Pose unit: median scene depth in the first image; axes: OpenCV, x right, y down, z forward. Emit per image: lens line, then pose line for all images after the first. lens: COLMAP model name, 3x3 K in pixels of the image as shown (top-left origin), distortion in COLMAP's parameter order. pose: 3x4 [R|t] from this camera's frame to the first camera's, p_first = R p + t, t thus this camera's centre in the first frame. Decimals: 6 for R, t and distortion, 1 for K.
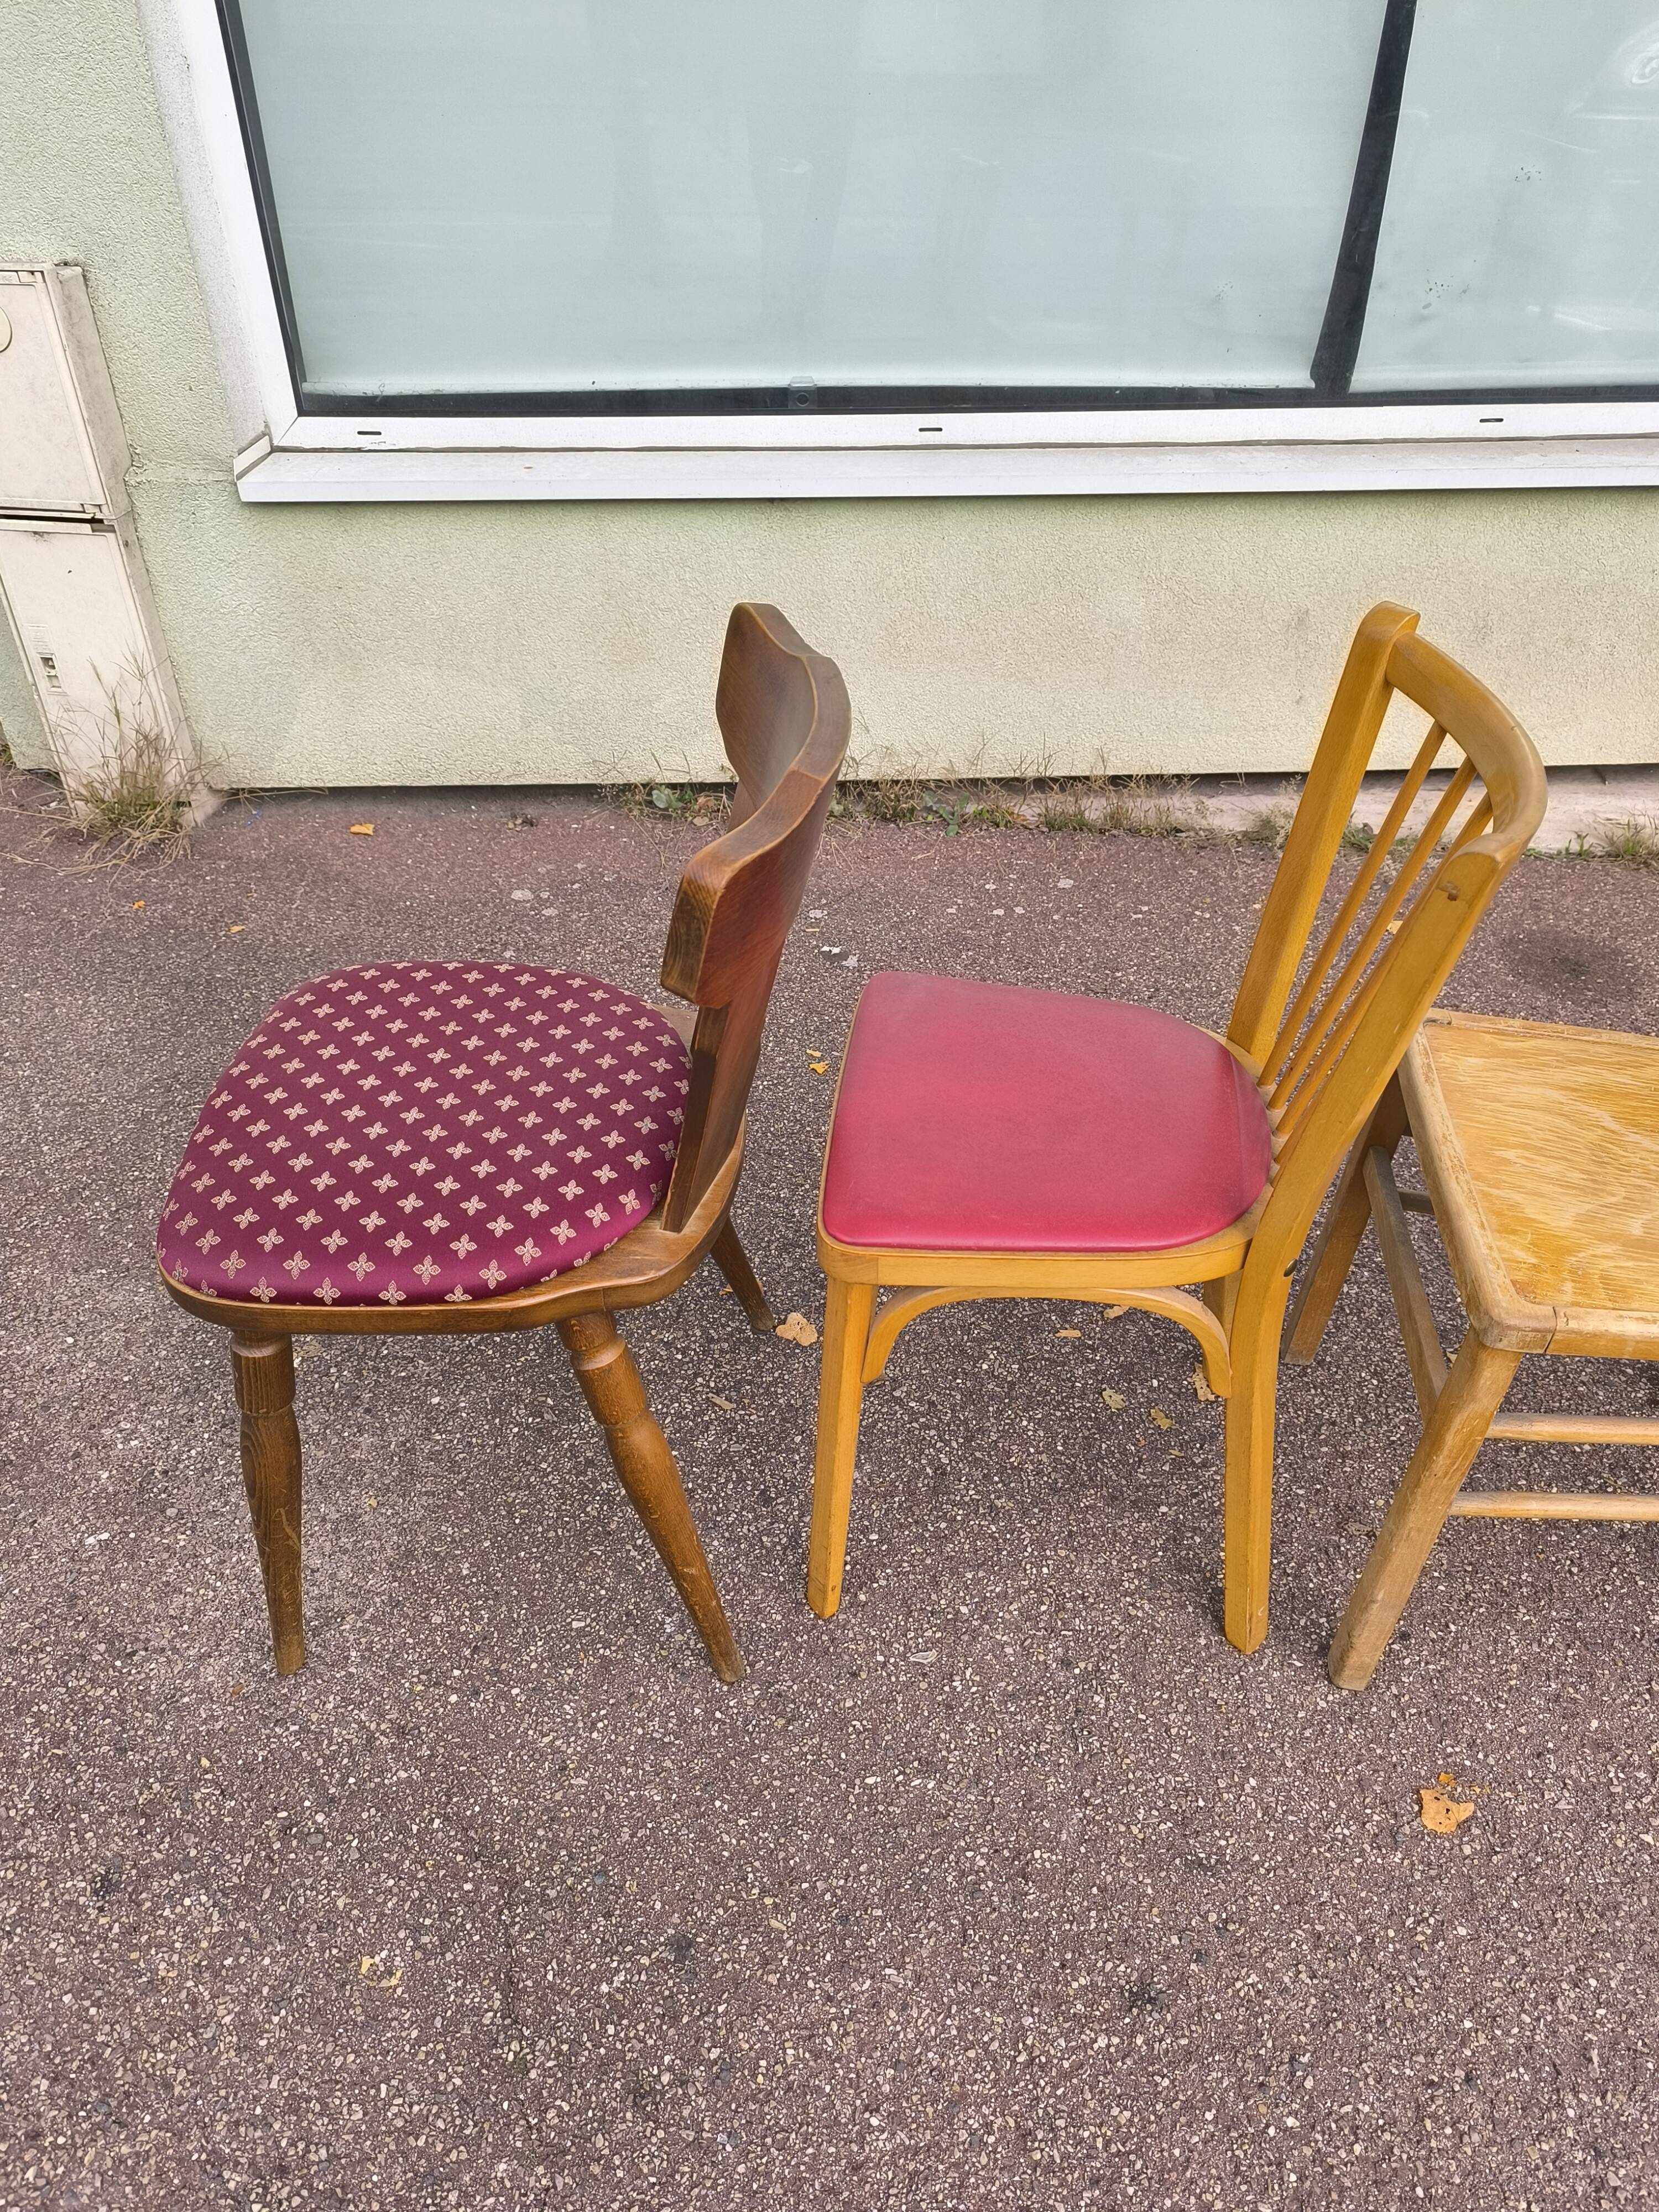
lens RADIAL K [[1552.9, 0, 838.8], [0, 1552.9, 1107.5], [0, 0, 1]] dist [0.025511, -0.030582]
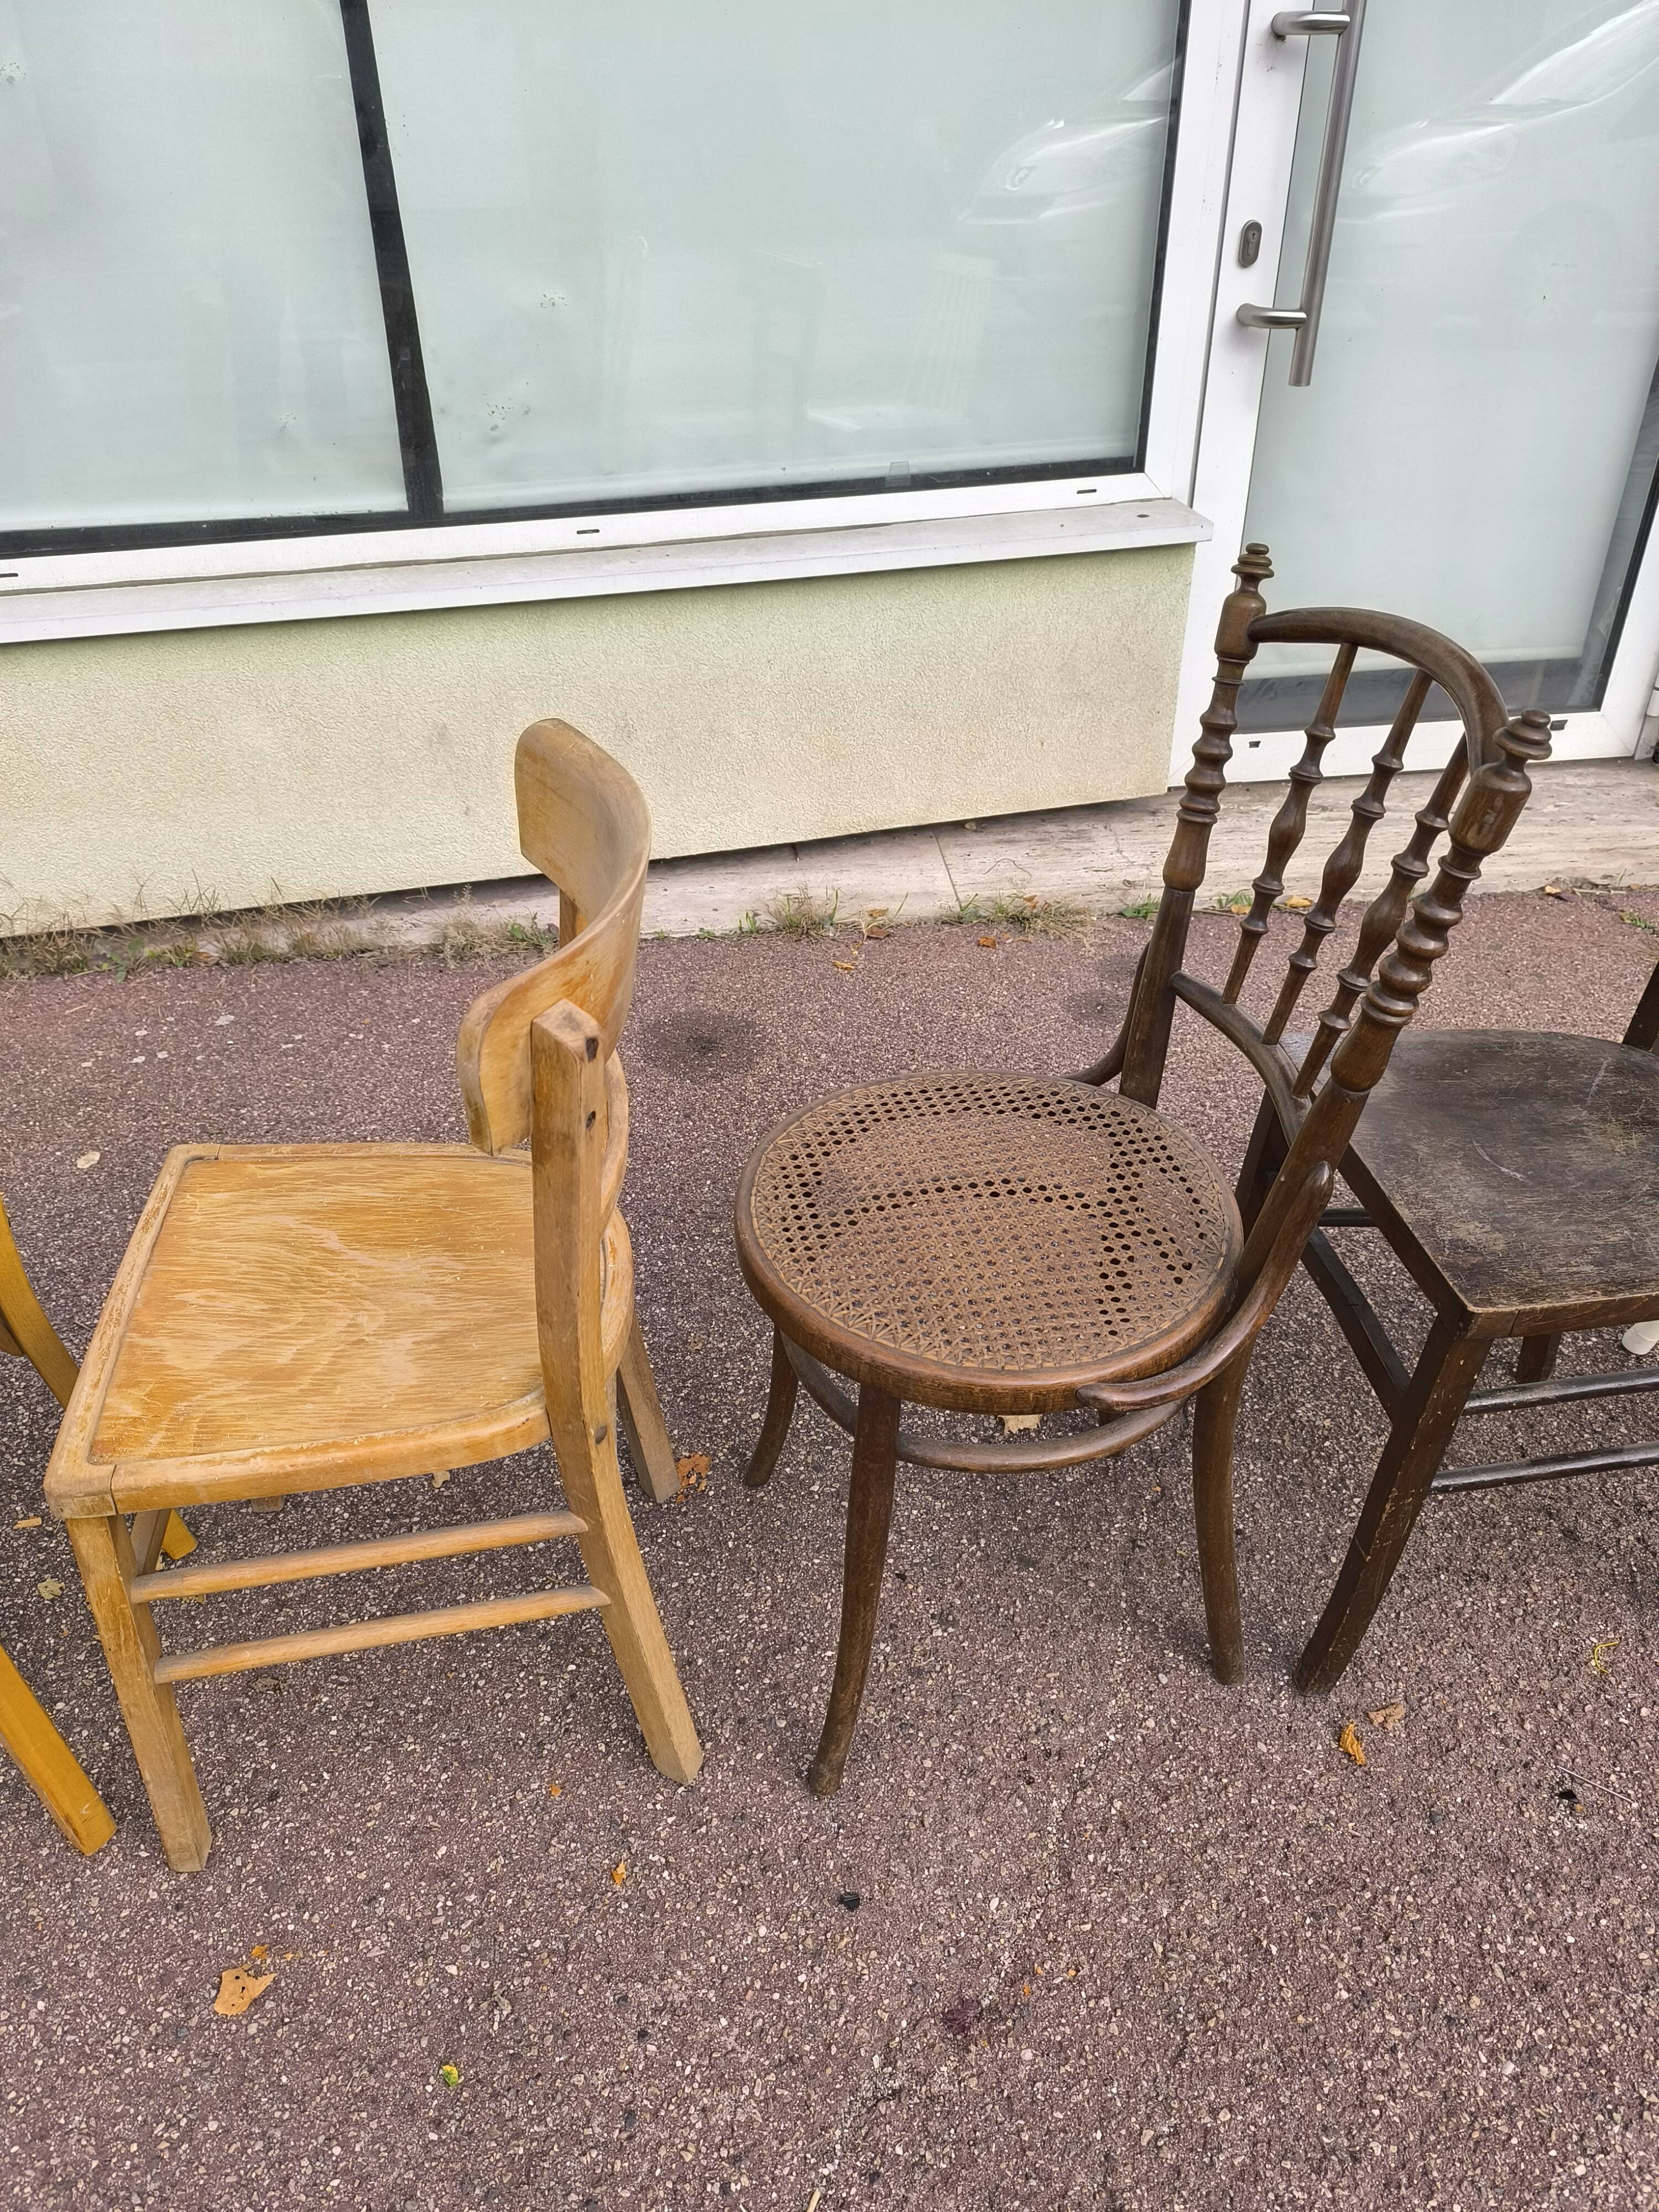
lens RADIAL K [[1552.9, 0, 832.6], [0, 1552.9, 1105.8], [0, 0, 1]] dist [0.025511, -0.030582]
pose [[0.971982, -0.135095, 0.192356, 0.528812], [0.146254, 0.988224, -0.044979, 0.012542], [-0.184014, 0.071852, 0.980294, -0.029354]]
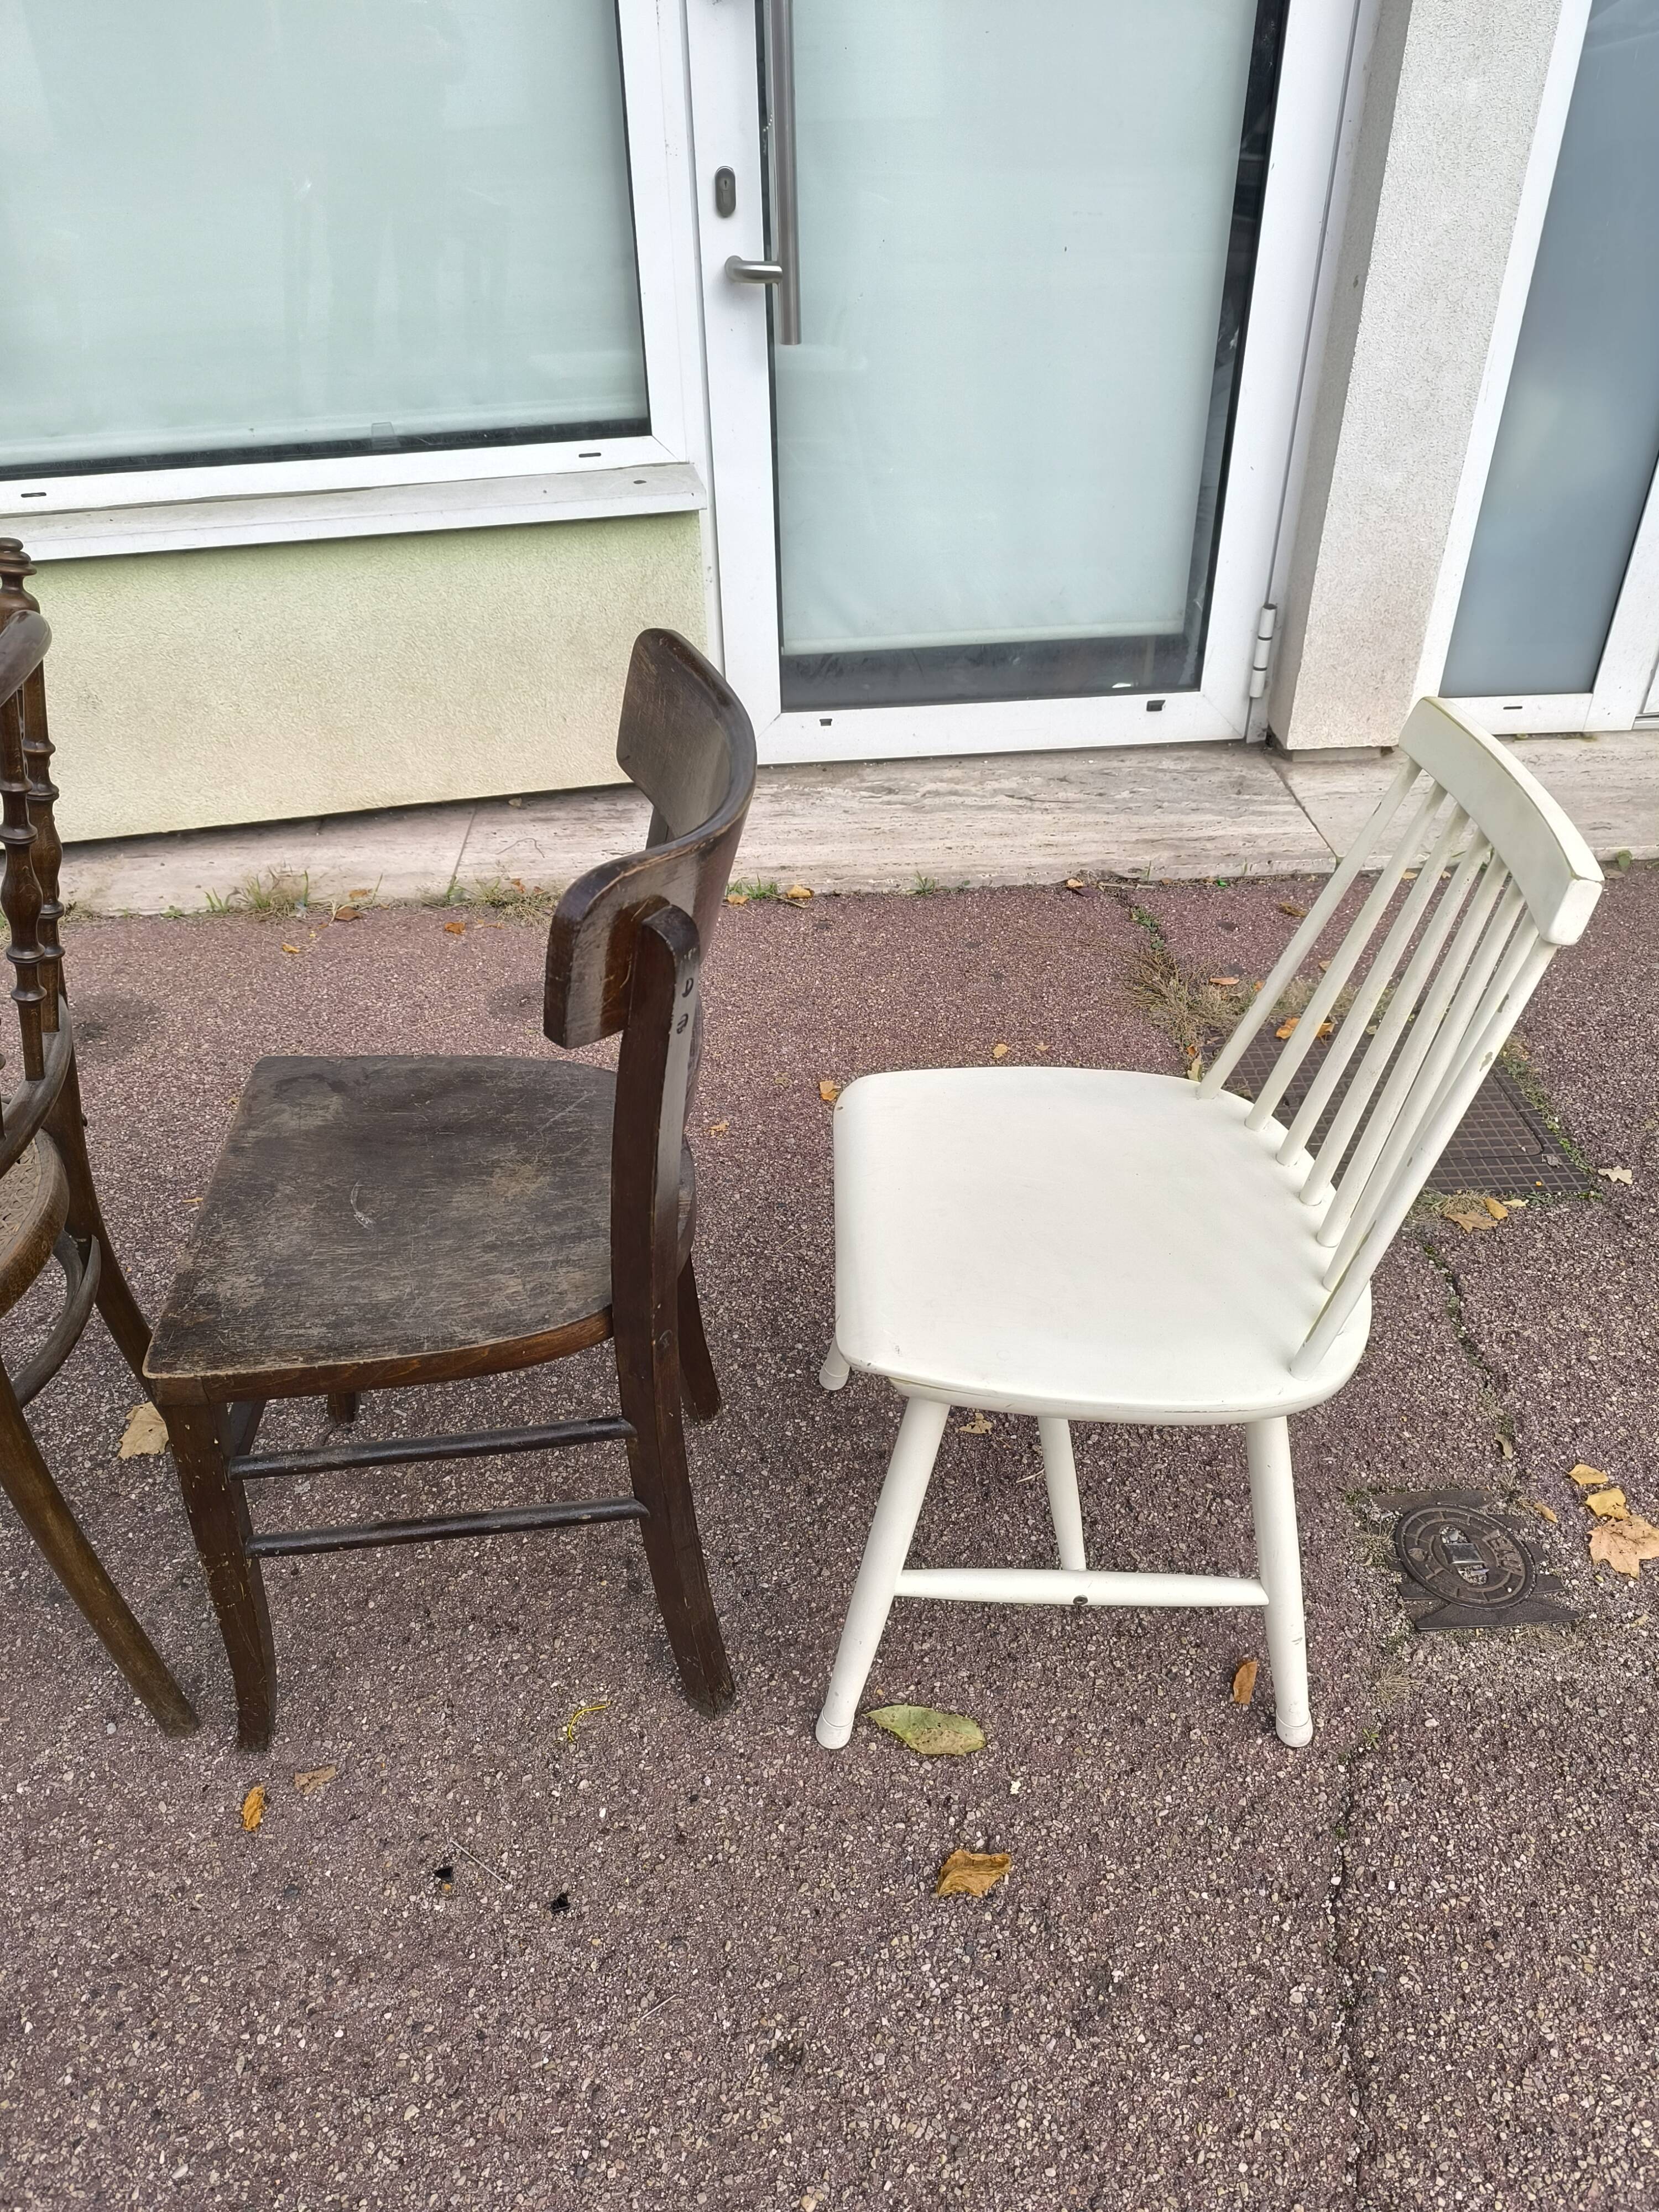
lens RADIAL K [[1552.9, 0, 824.4], [0, 1552.9, 1108.0], [0, 0, 1]] dist [0.025511, -0.030582]
pose [[0.983018, -0.116742, 0.141589, 1.185361], [0.120807, 0.992466, -0.020435, 0.054732], [-0.138137, 0.037193, 0.989715, -0.081538]]
